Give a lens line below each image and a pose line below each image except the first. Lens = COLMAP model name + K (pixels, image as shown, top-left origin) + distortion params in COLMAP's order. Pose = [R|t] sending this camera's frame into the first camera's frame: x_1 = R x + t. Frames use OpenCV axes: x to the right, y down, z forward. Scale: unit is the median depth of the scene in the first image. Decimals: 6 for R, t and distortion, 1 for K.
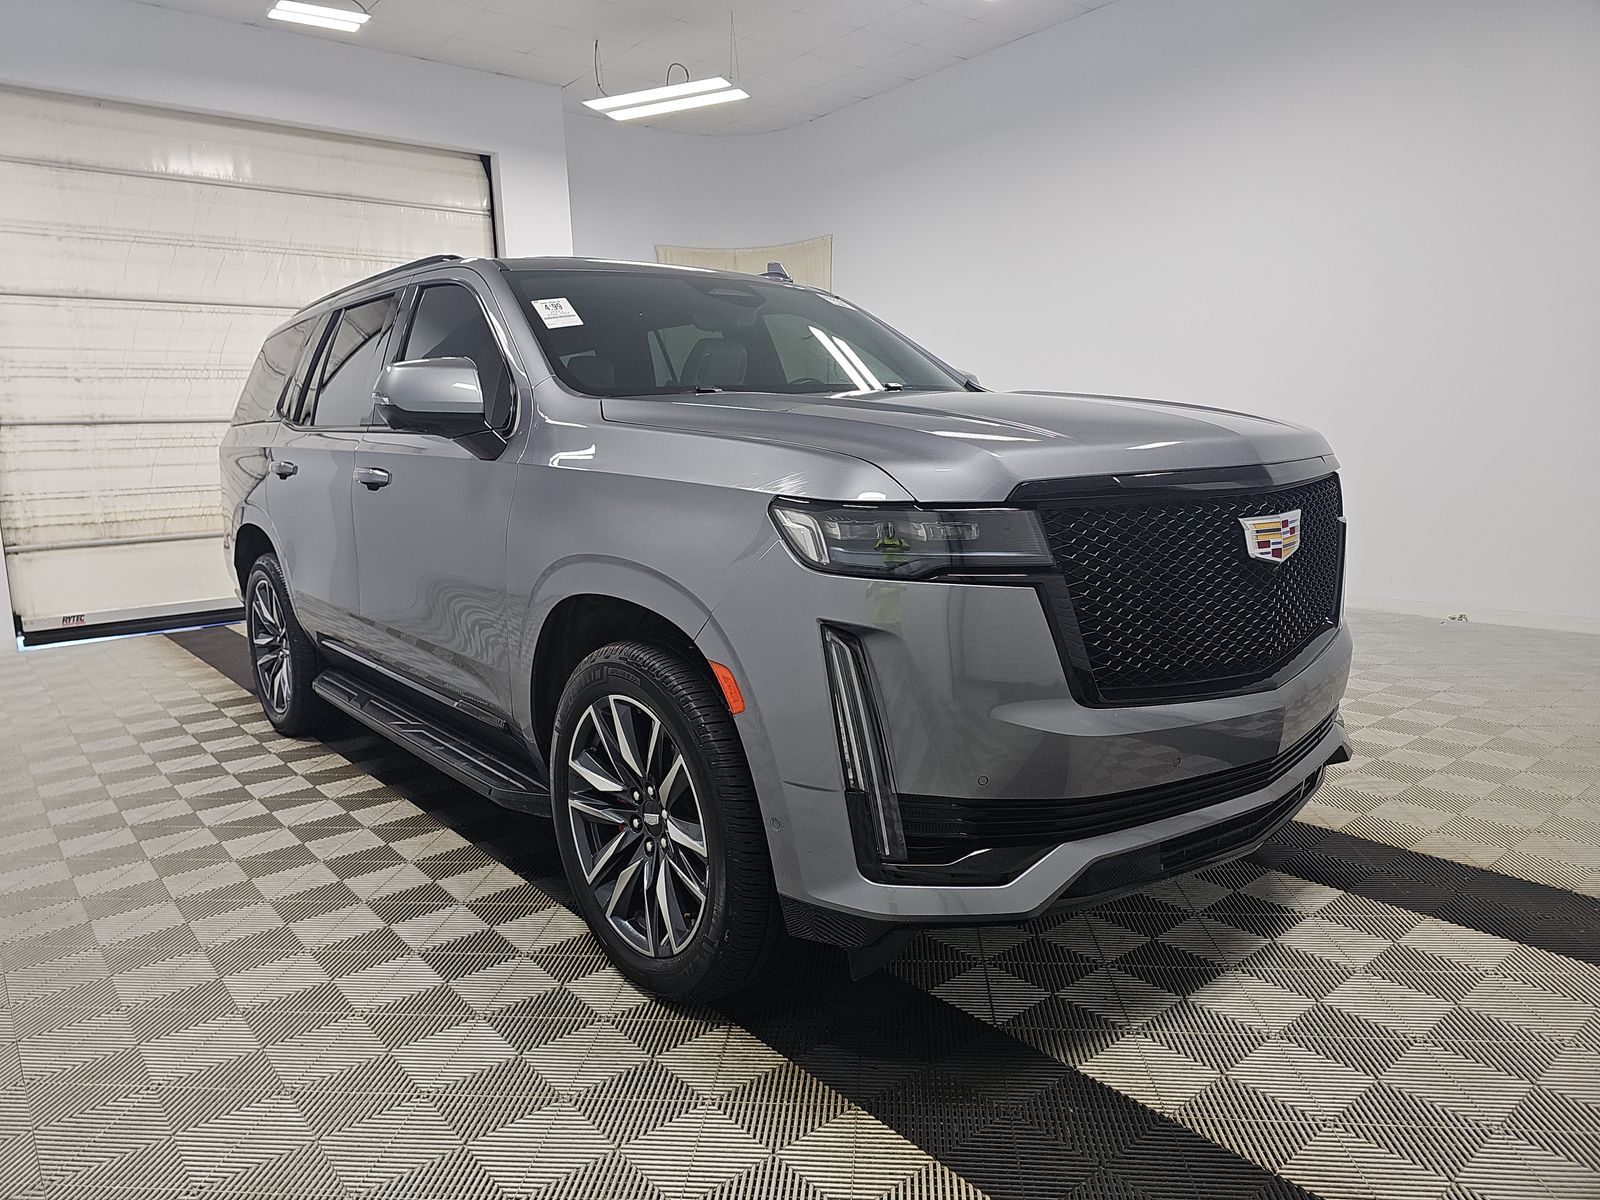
lens RADIAL K [[1065.6, 0, 812.3], [0, 1065.6, 604.1], [0, 0, 1]] dist [0.047541, -0.020615]
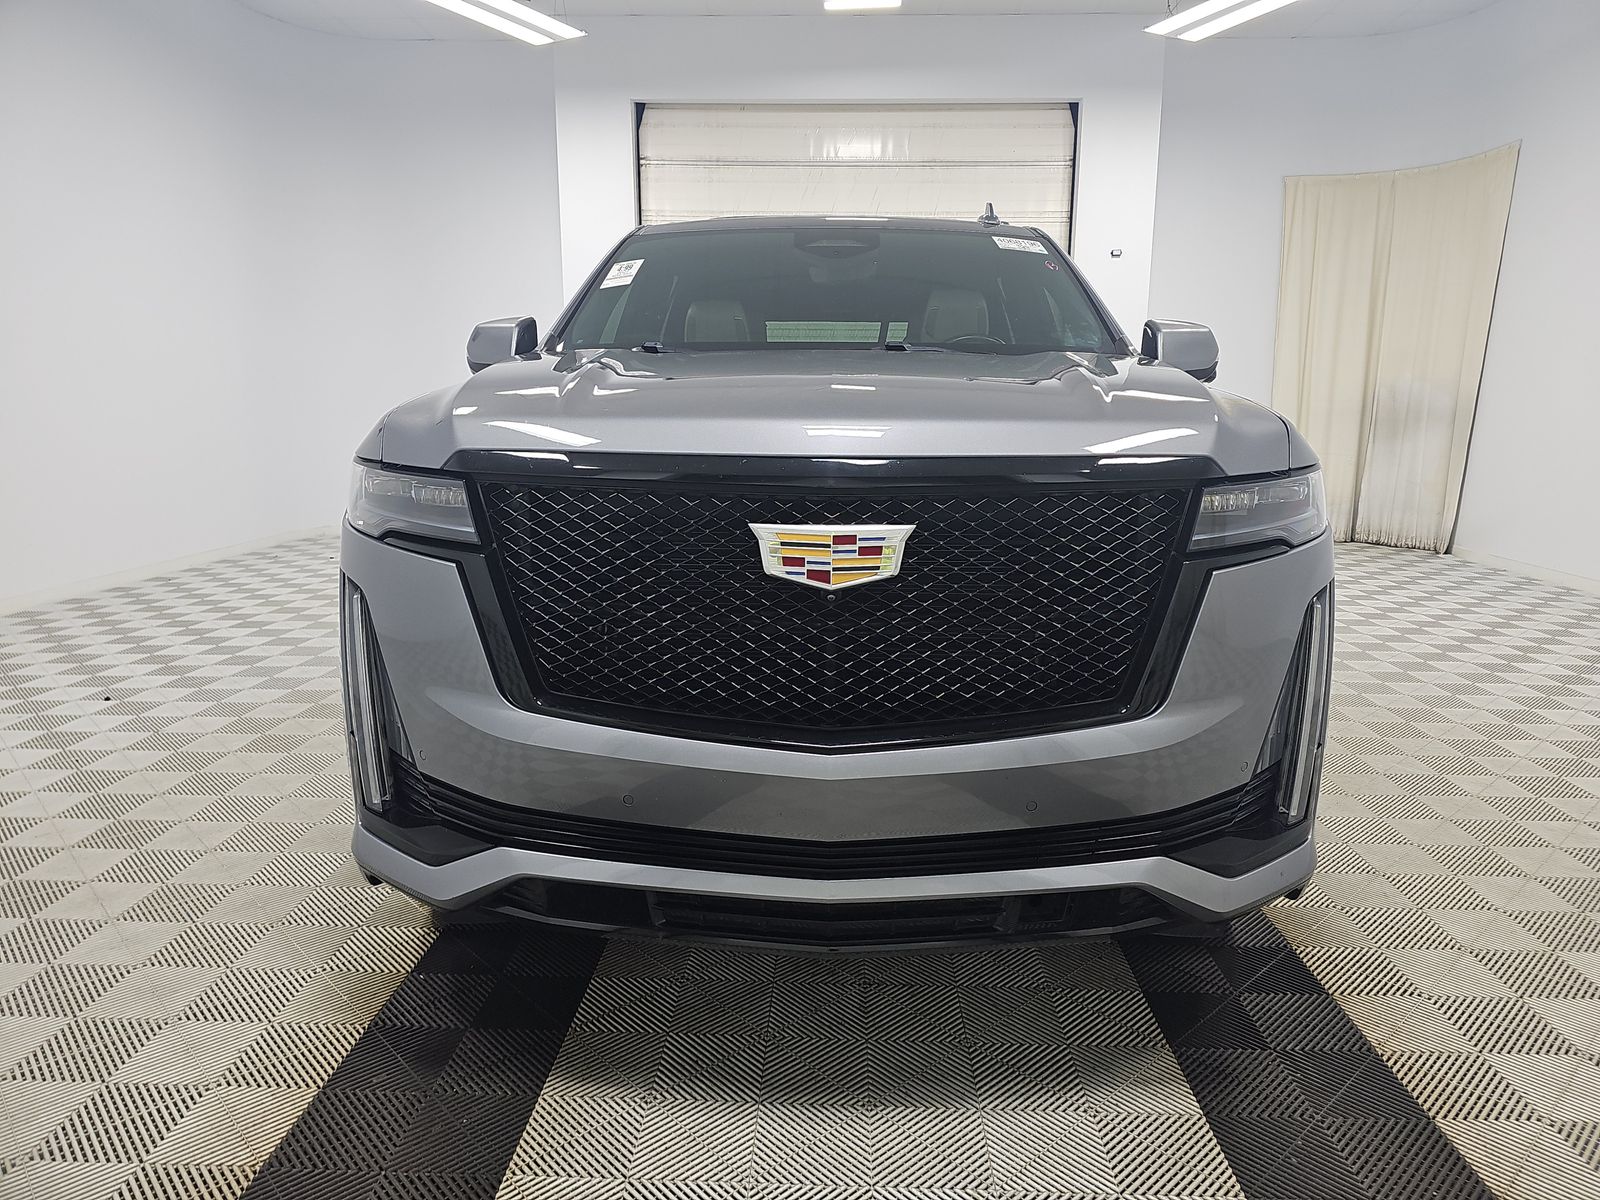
lens RADIAL K [[1065.6, 0, 795.7], [0, 1065.6, 610.5], [0, 0, 1]] dist [0.047541, -0.020615]
pose [[0.751434, 0.169751, -0.637598, 0.363234], [-0.139652, 0.985364, 0.097753, -0.038098], [0.644860, 0.015587, 0.764142, 0.164707]]
